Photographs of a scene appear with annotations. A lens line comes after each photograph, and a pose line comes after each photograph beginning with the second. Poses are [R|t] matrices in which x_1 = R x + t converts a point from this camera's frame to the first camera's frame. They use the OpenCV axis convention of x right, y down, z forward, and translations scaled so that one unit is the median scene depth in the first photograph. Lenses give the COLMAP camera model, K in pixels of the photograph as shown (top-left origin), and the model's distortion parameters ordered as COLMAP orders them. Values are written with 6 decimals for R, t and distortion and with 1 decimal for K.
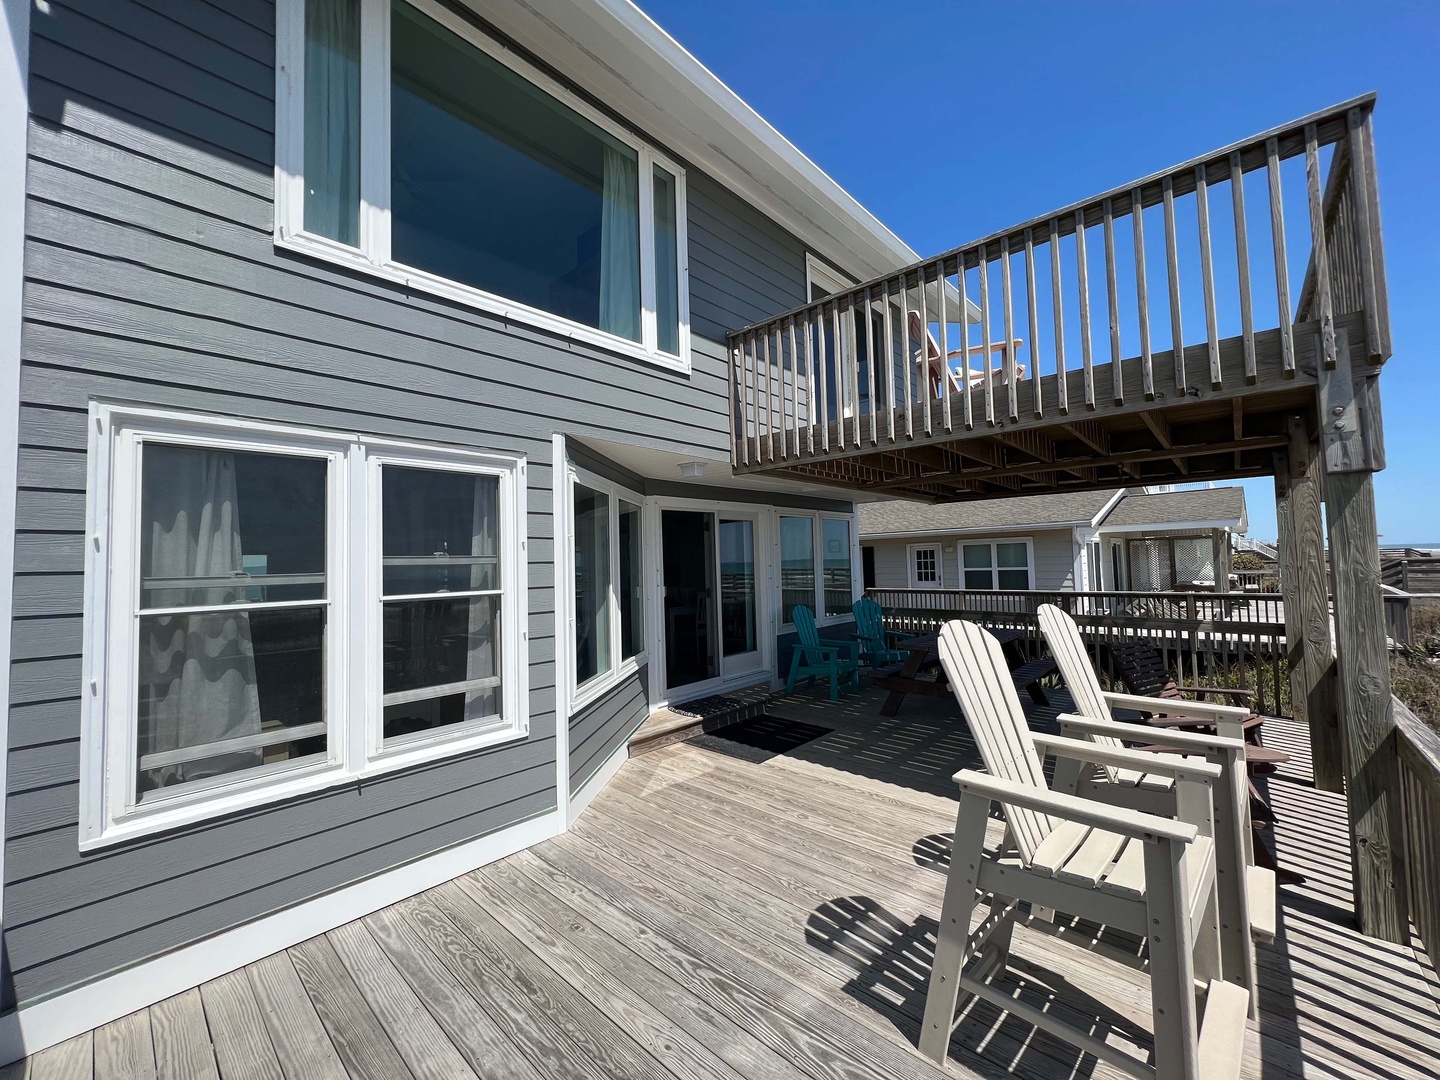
lens RADIAL K [[572.6, 0, 716.6], [0, 572.6, 537.9], [0, 0, 1]] dist [-0.008731, 0.000684]
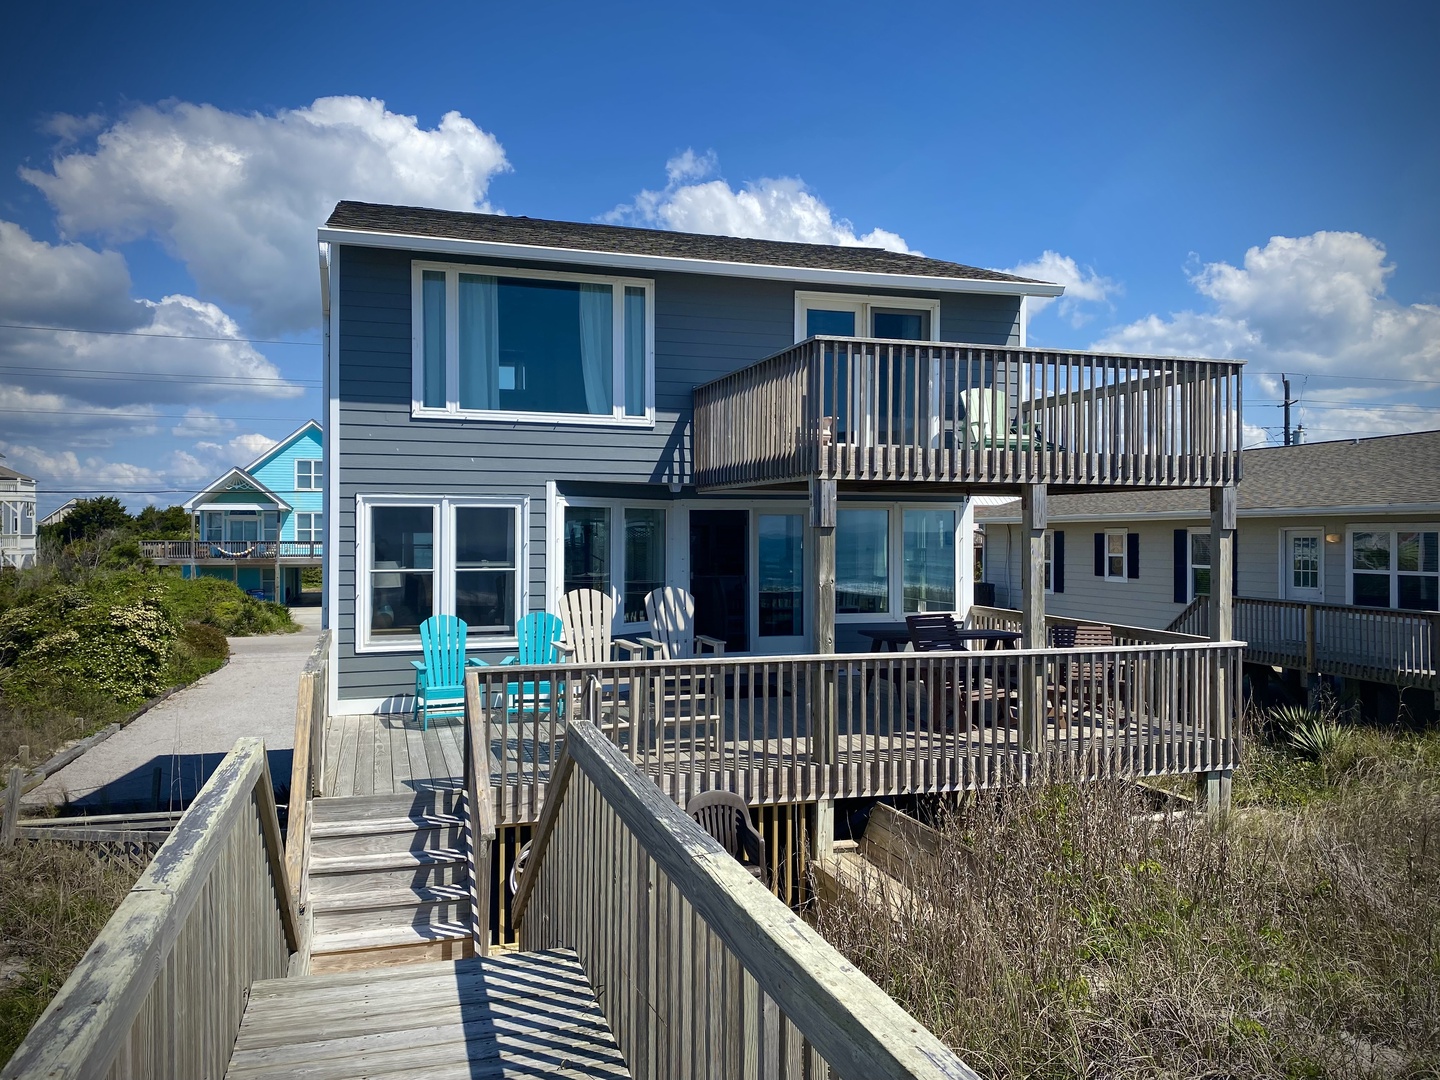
lens RADIAL K [[1077.1, 0, 714.8], [0, 1077.1, 538.9], [0, 0, 1]] dist [0.026016, -0.022377]
pose [[0.864908, 0.038490, -0.500453, 1.775382], [-0.007335, 0.997918, 0.064073, -0.216628], [0.501877, -0.051746, 0.863390, -1.562344]]
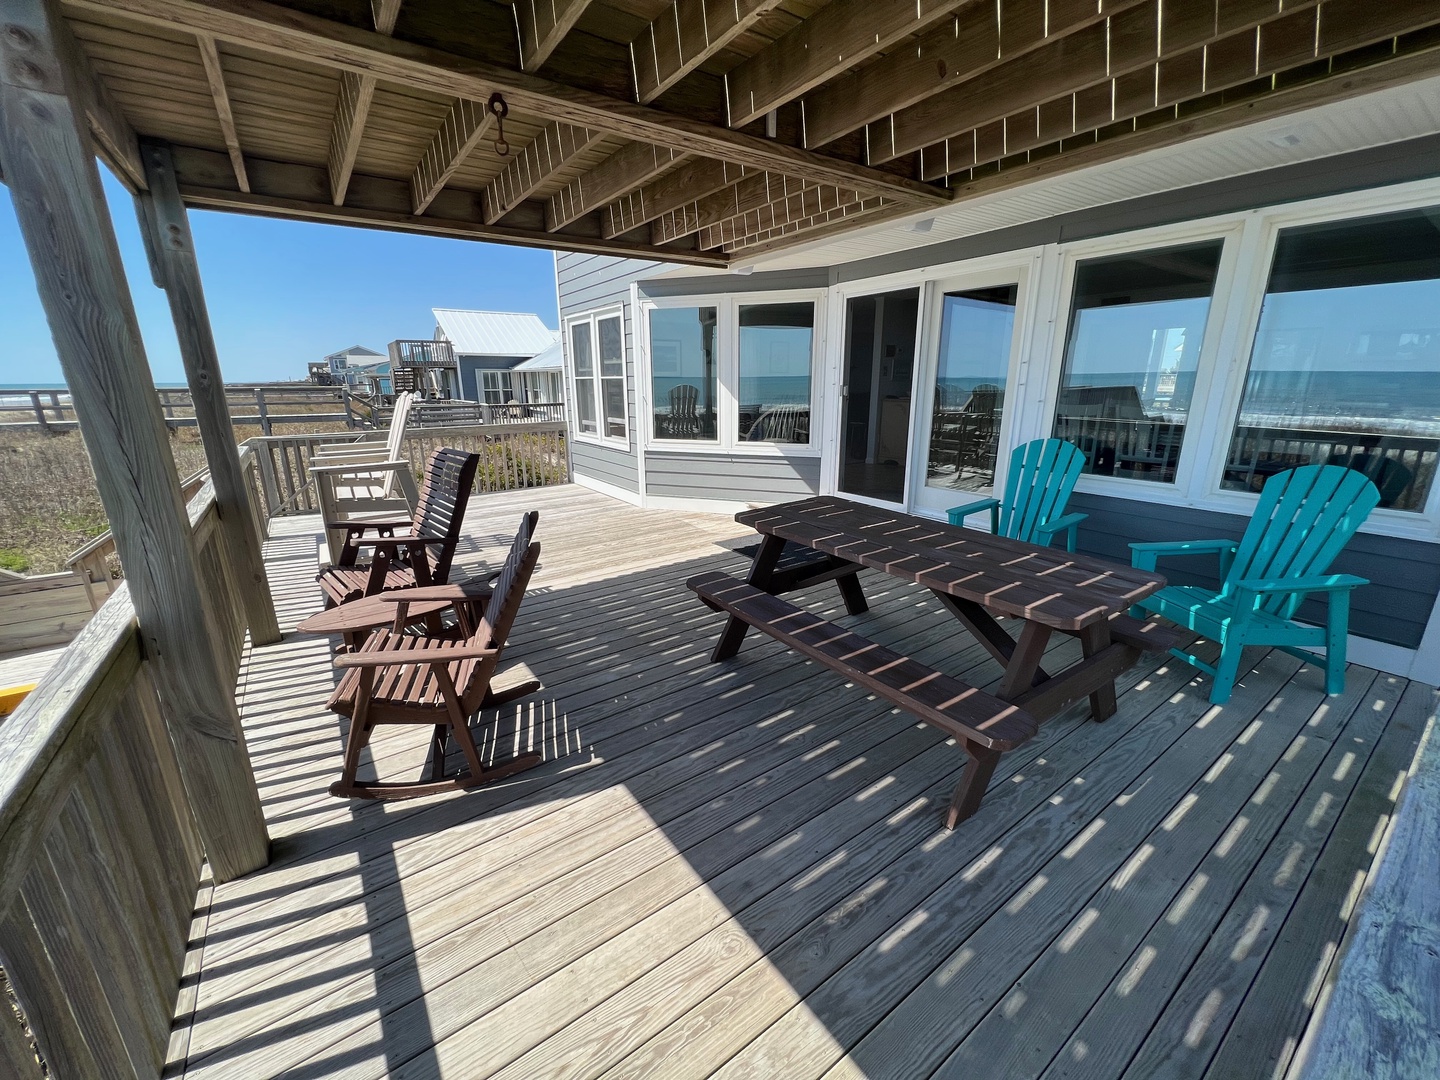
lens RADIAL K [[572.6, 0, 711.4], [0, 572.6, 540.7], [0, 0, 1]] dist [-0.008731, 0.000684]
pose [[-0.218242, 0.291948, -0.931202, 1.463708], [0.054363, 0.956359, 0.287094, 0.075796], [0.974379, 0.012033, -0.224588, 1.606050]]
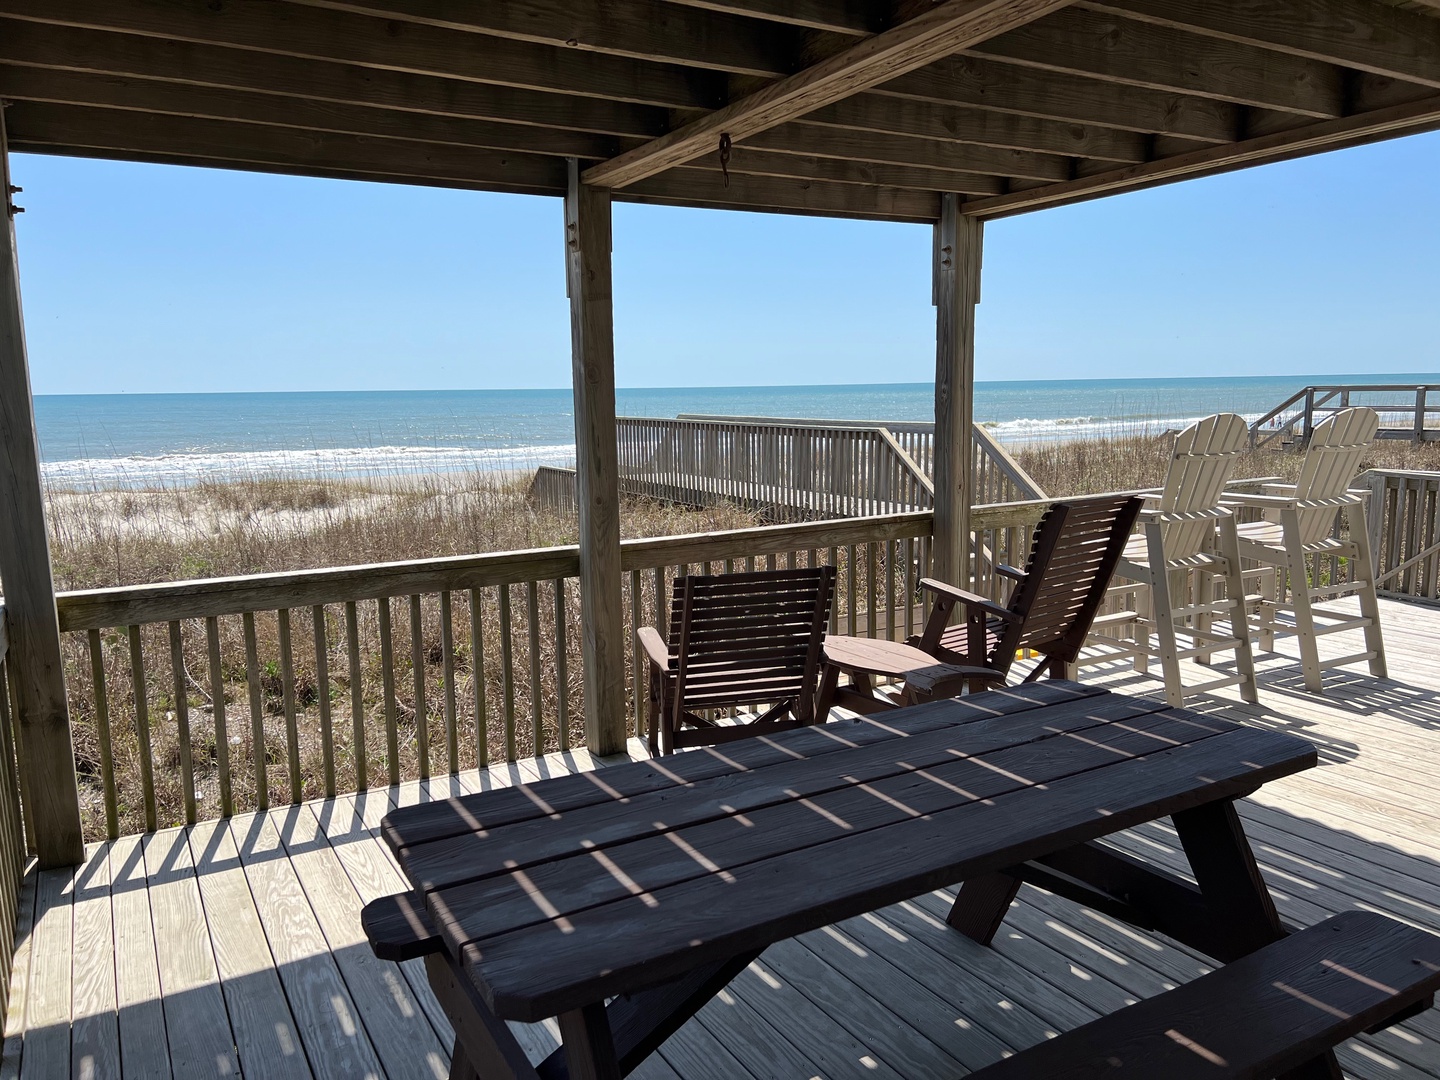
lens RADIAL K [[1077.1, 0, 722.9], [0, 1077.1, 540.7], [0, 0, 1]] dist [0.026016, -0.022377]
pose [[-0.952410, 0.000883, 0.304818, 0.601464], [0.030106, 0.995379, 0.091183, 0.107658], [-0.303328, 0.096021, -0.948036, 2.284837]]
